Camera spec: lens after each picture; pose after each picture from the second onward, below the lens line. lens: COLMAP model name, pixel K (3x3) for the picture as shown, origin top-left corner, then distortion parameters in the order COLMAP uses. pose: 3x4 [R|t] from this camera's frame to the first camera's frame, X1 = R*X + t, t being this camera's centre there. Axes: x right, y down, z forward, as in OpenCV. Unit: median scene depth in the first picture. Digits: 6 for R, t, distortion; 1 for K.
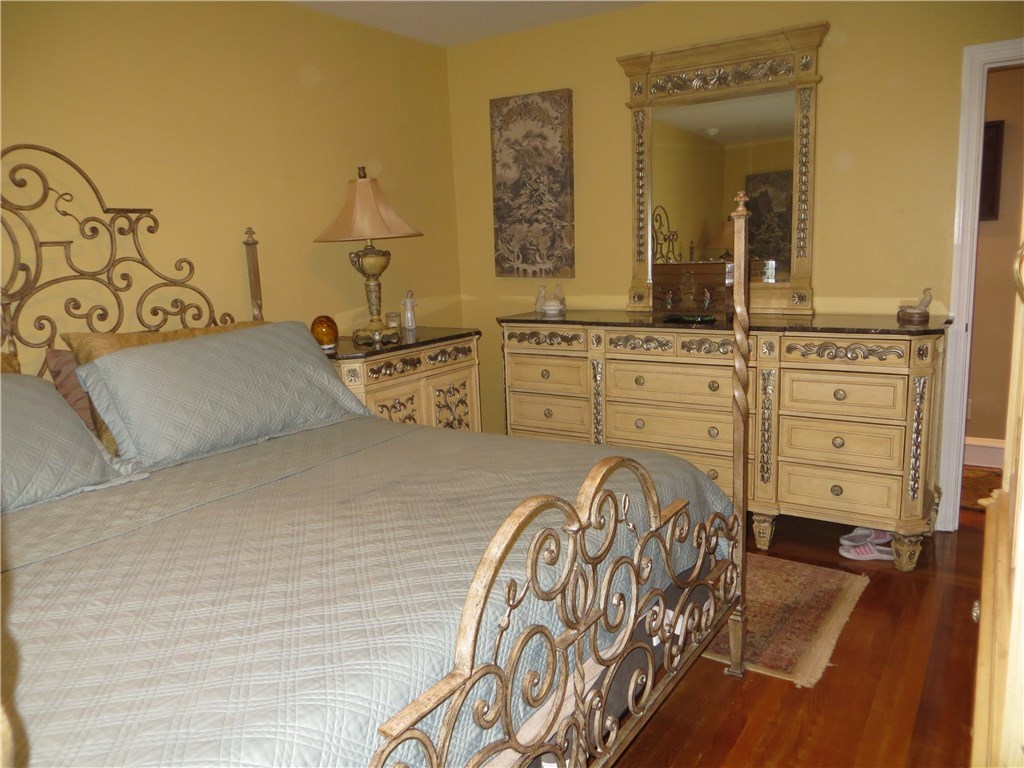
lens RADIAL K [[763.7, 0, 513.5], [0, 763.7, 380.5], [0, 0, 1]] dist [-0.022914, 0.002214]
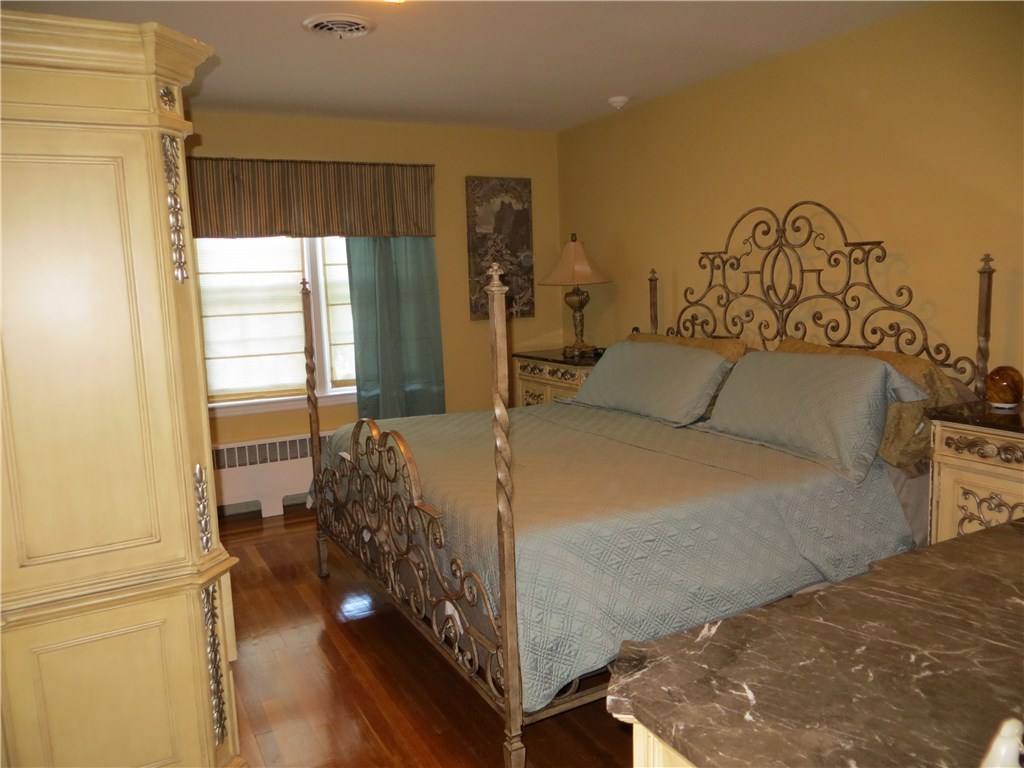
lens RADIAL K [[763.7, 0, 513.6], [0, 763.7, 384.1], [0, 0, 1]] dist [-0.022914, 0.002214]
pose [[-0.471861, 0.166712, -0.865768, 0.811435], [-0.118112, 0.961157, 0.249454, -0.243784], [0.873726, 0.219965, -0.433842, 1.083569]]
